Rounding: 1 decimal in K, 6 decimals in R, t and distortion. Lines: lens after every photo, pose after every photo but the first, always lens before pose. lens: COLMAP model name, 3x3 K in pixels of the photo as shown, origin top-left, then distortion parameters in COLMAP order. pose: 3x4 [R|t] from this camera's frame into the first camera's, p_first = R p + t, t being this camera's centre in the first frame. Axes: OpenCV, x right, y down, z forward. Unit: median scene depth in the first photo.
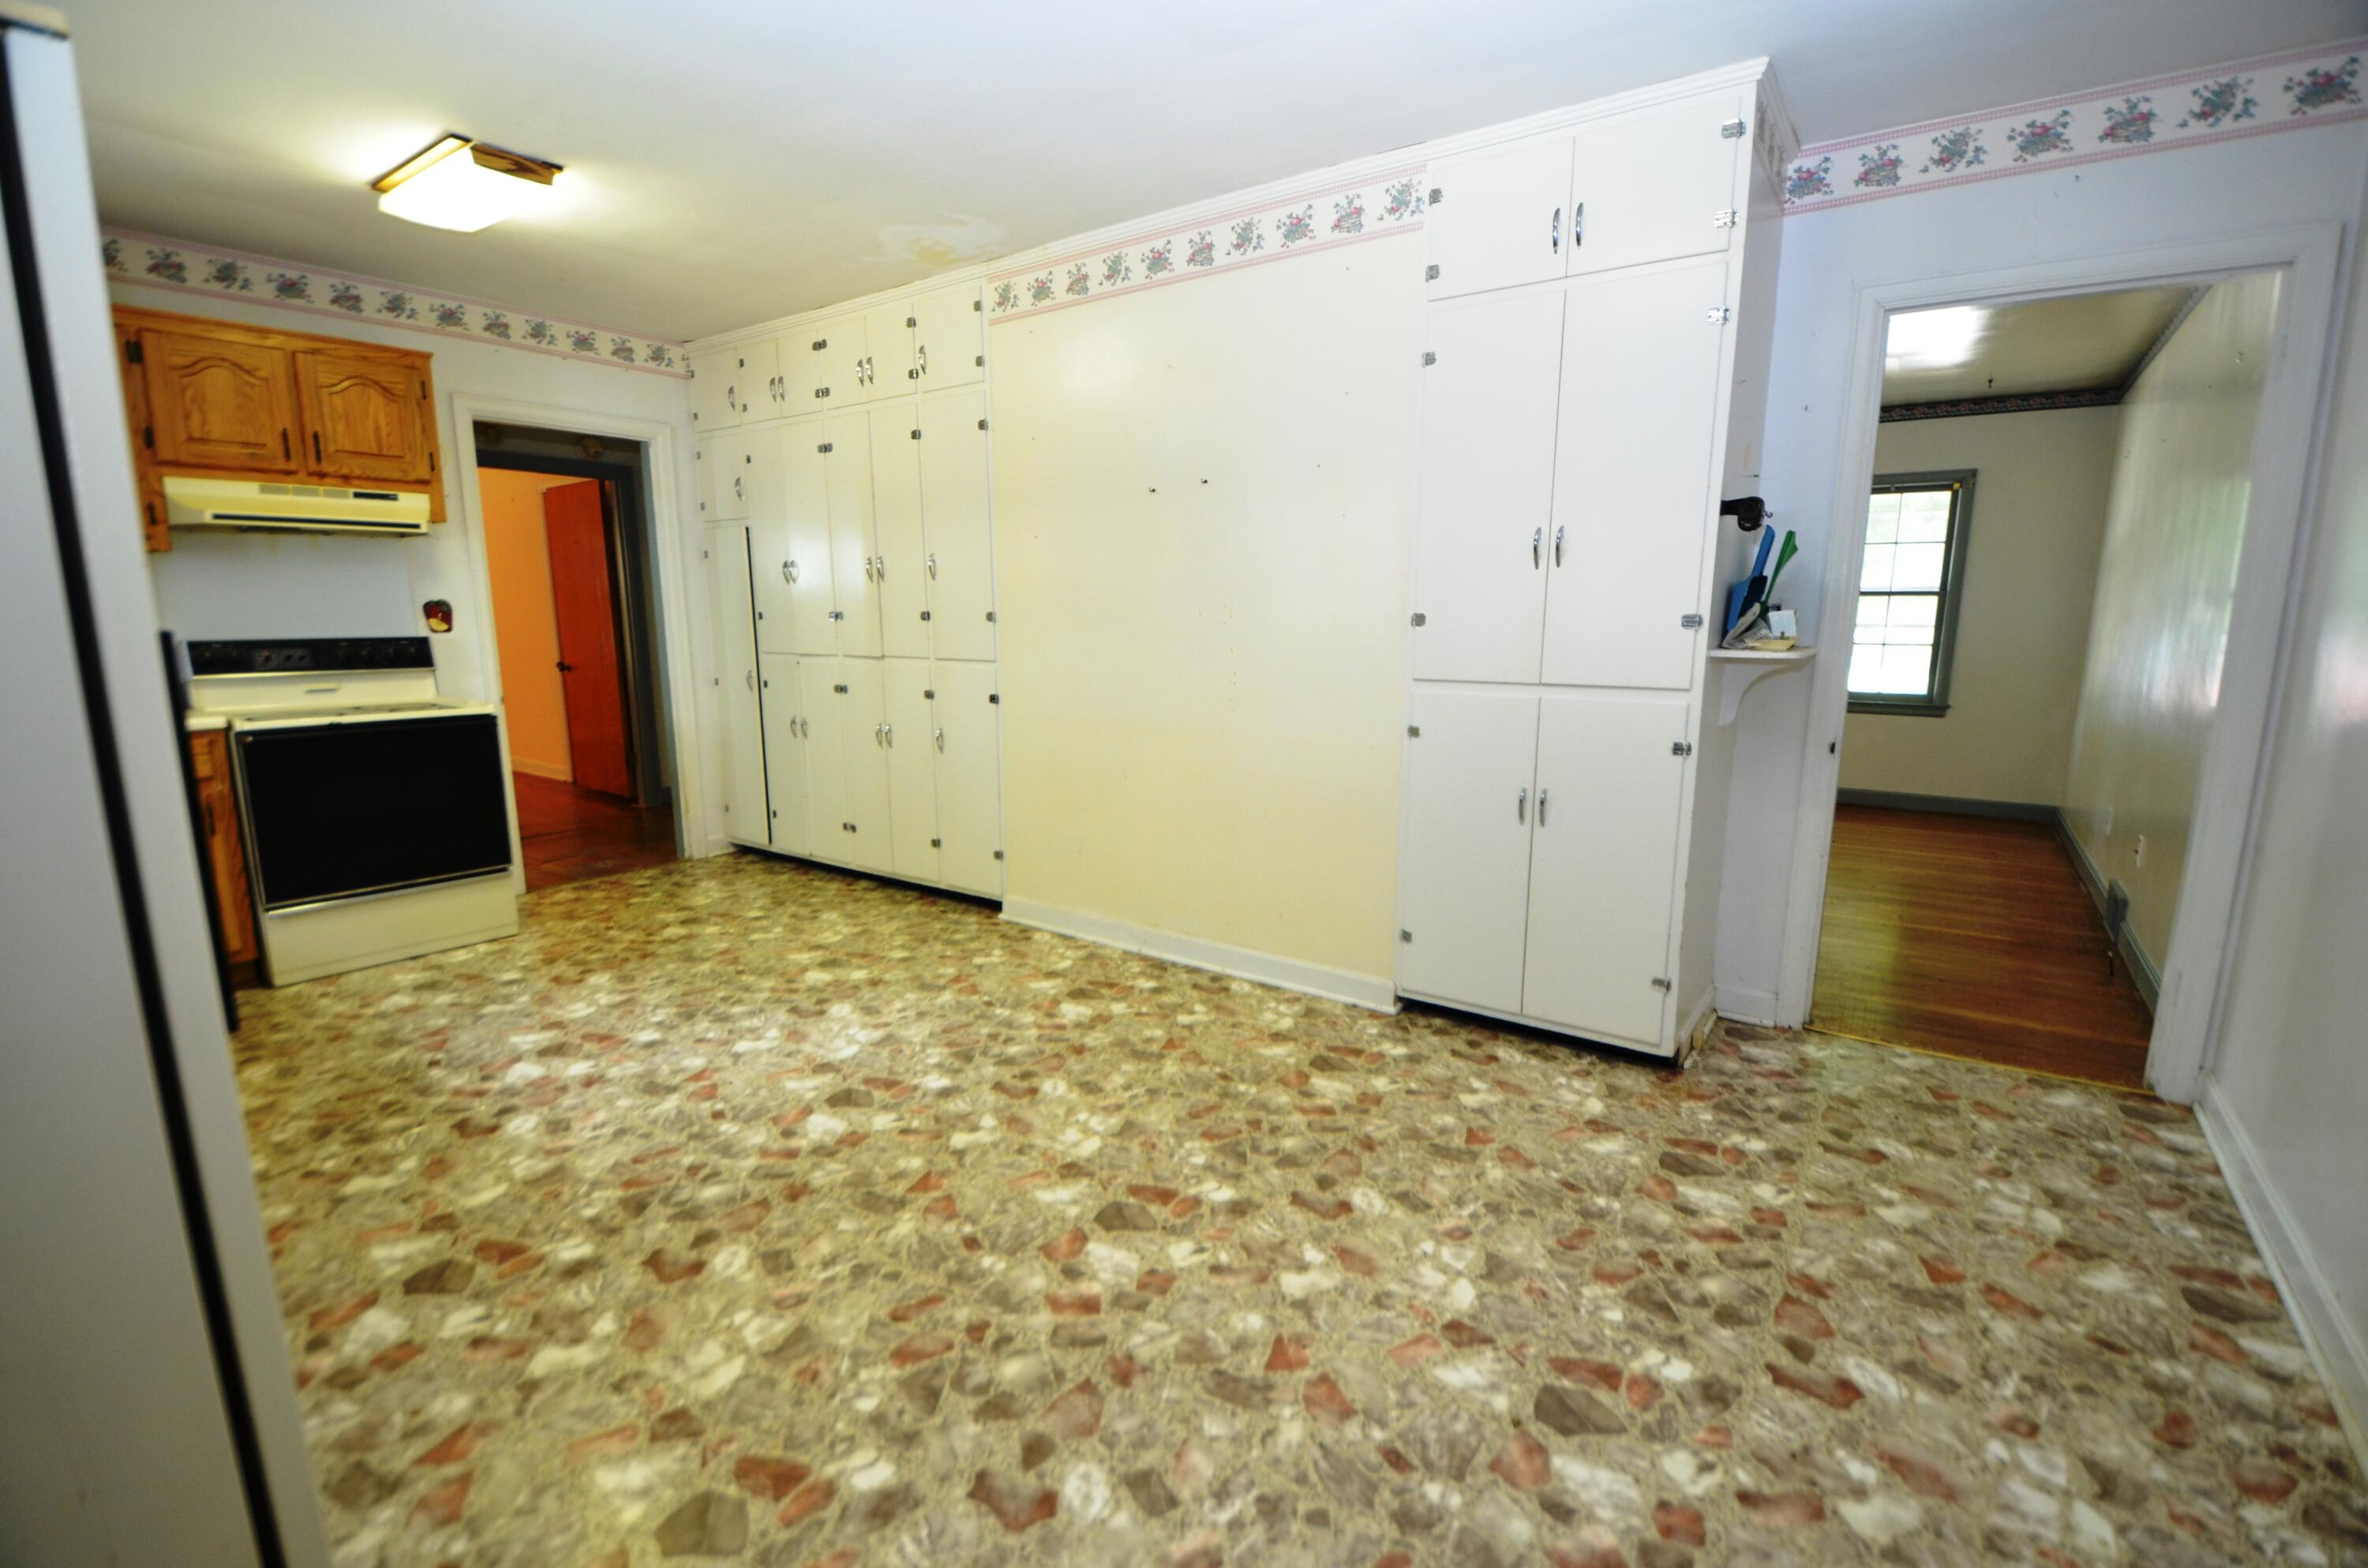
lens RADIAL K [[1031.1, 0, 1215.1], [0, 1031.1, 795.5], [0, 0, 1]] dist [0.005803, -0.013900]
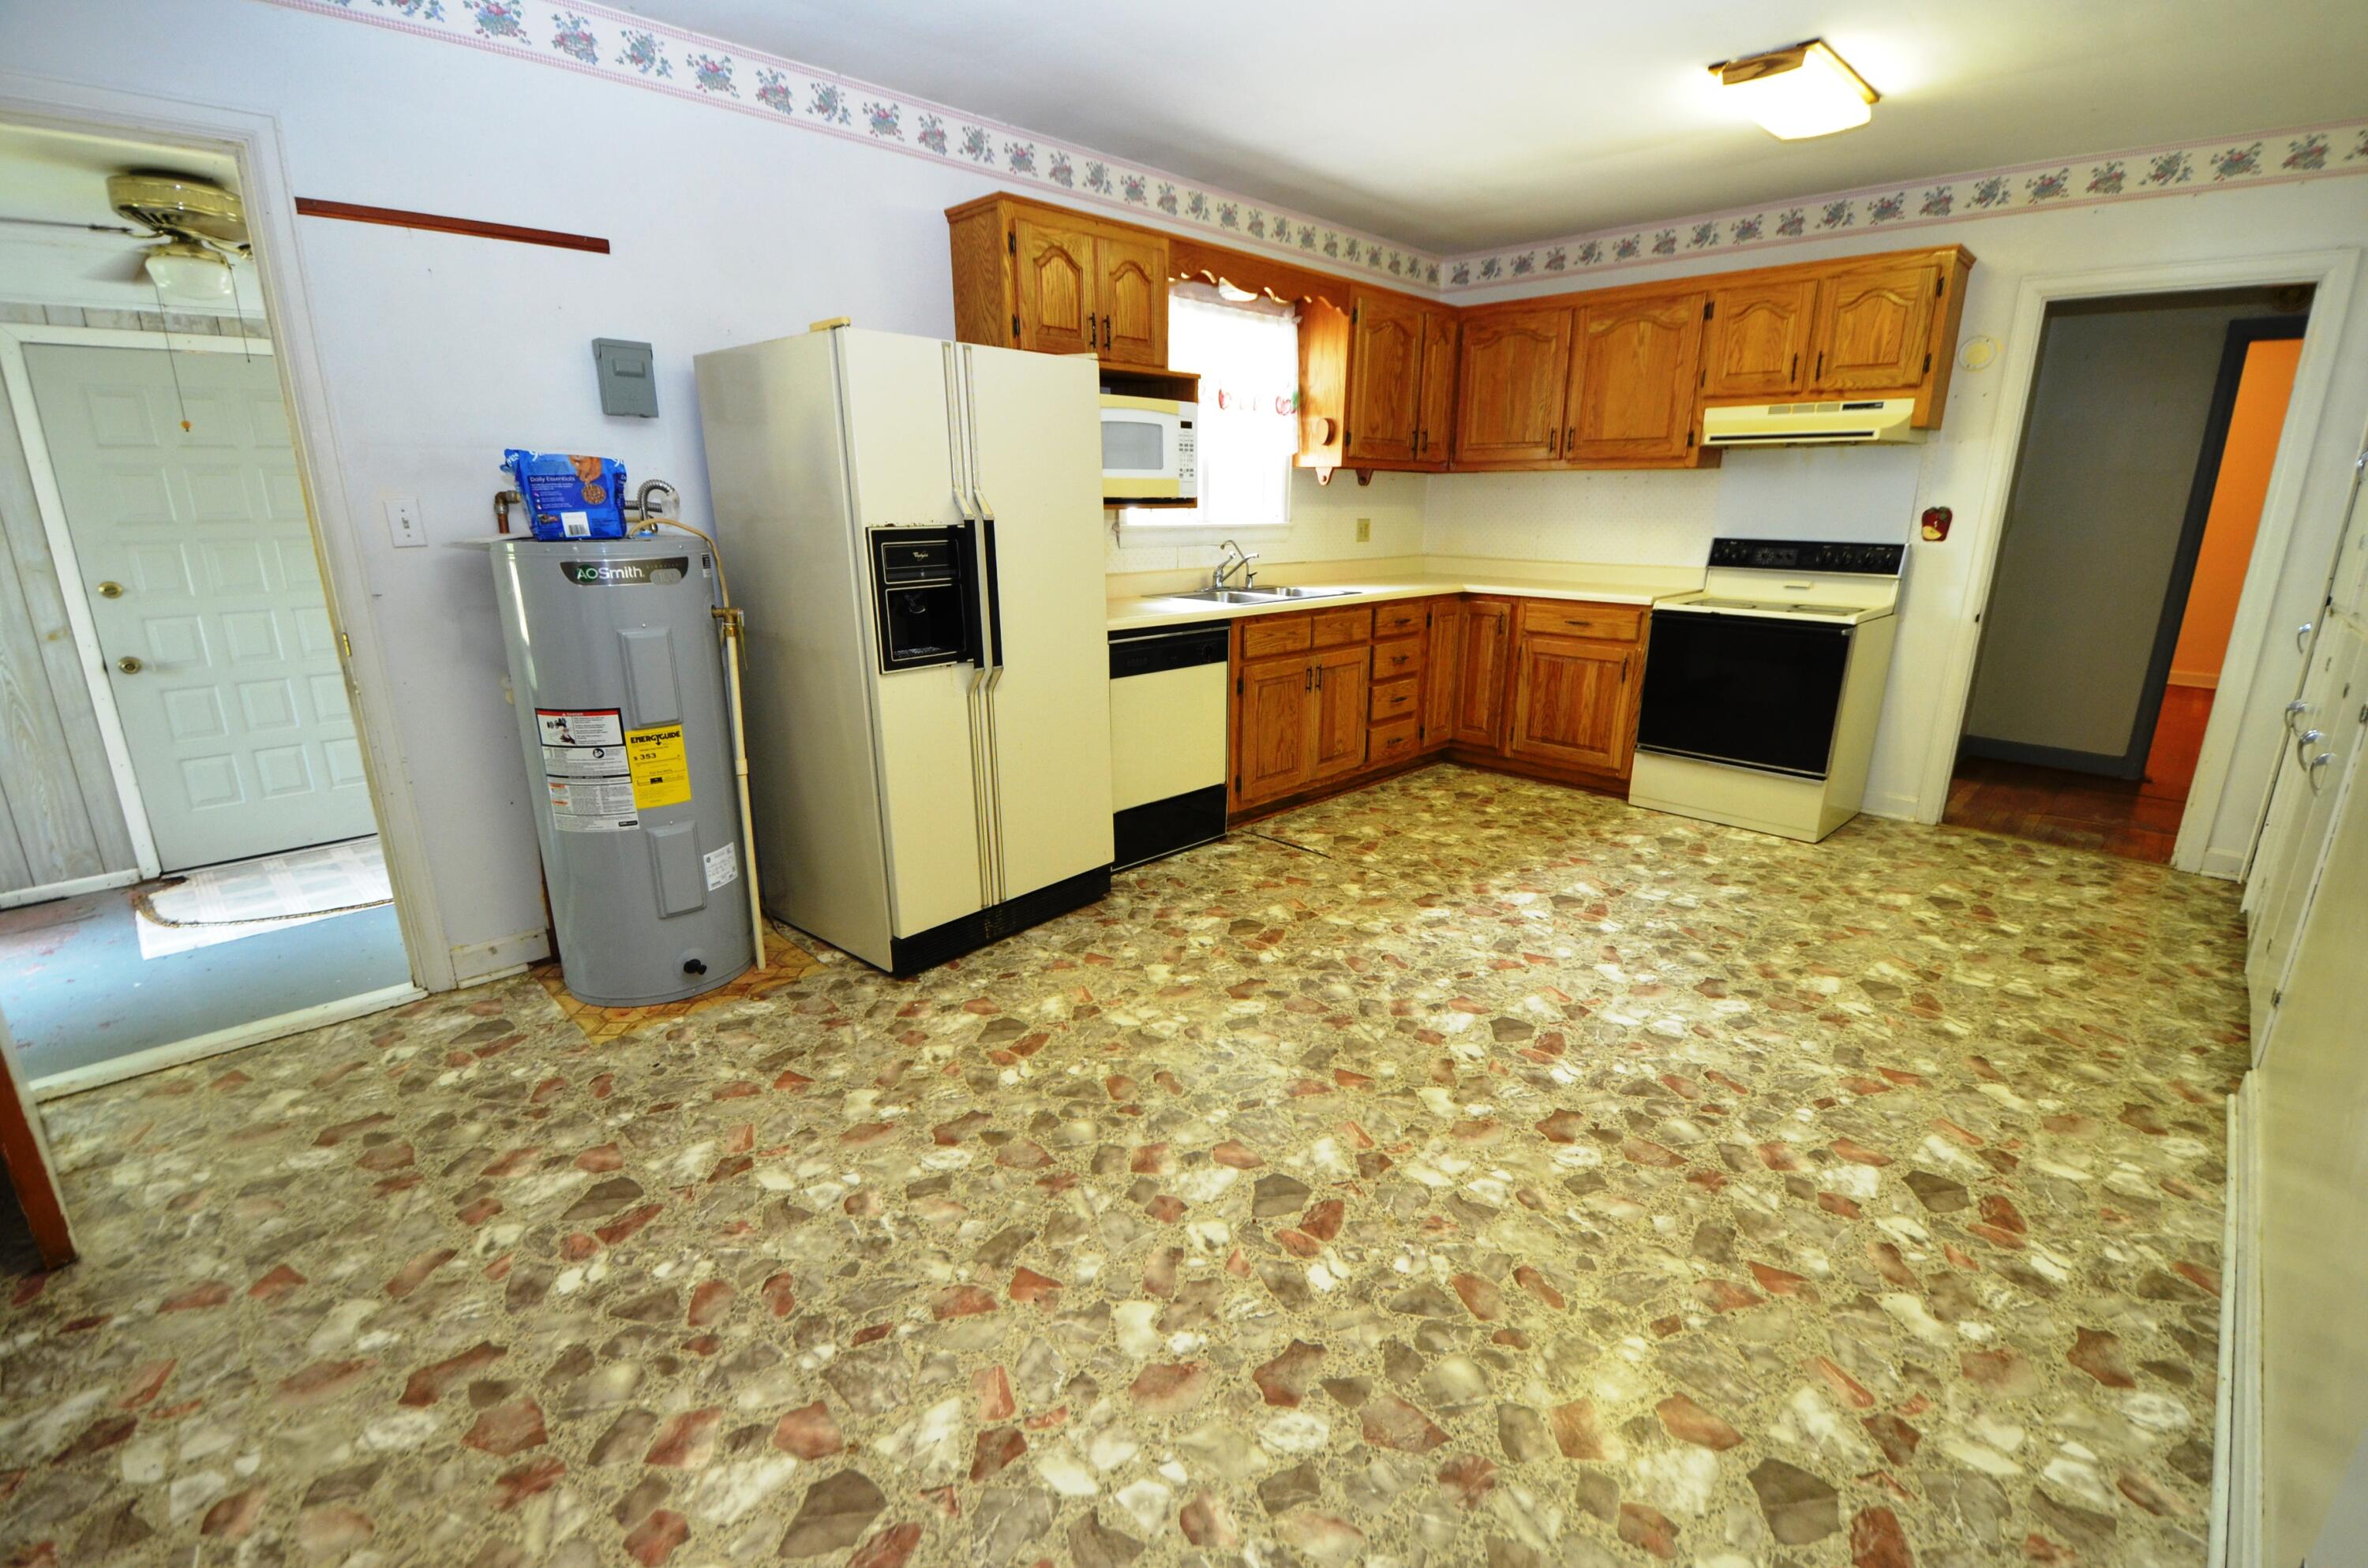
lens RADIAL K [[1031.1, 0, 1193.2], [0, 1031.1, 802.5], [0, 0, 1]] dist [0.005803, -0.013900]
pose [[-0.172965, 0.274611, -0.945871, 0.557595], [-0.178512, 0.935700, 0.304302, -0.151419], [0.968616, 0.221483, -0.112822, 0.747189]]
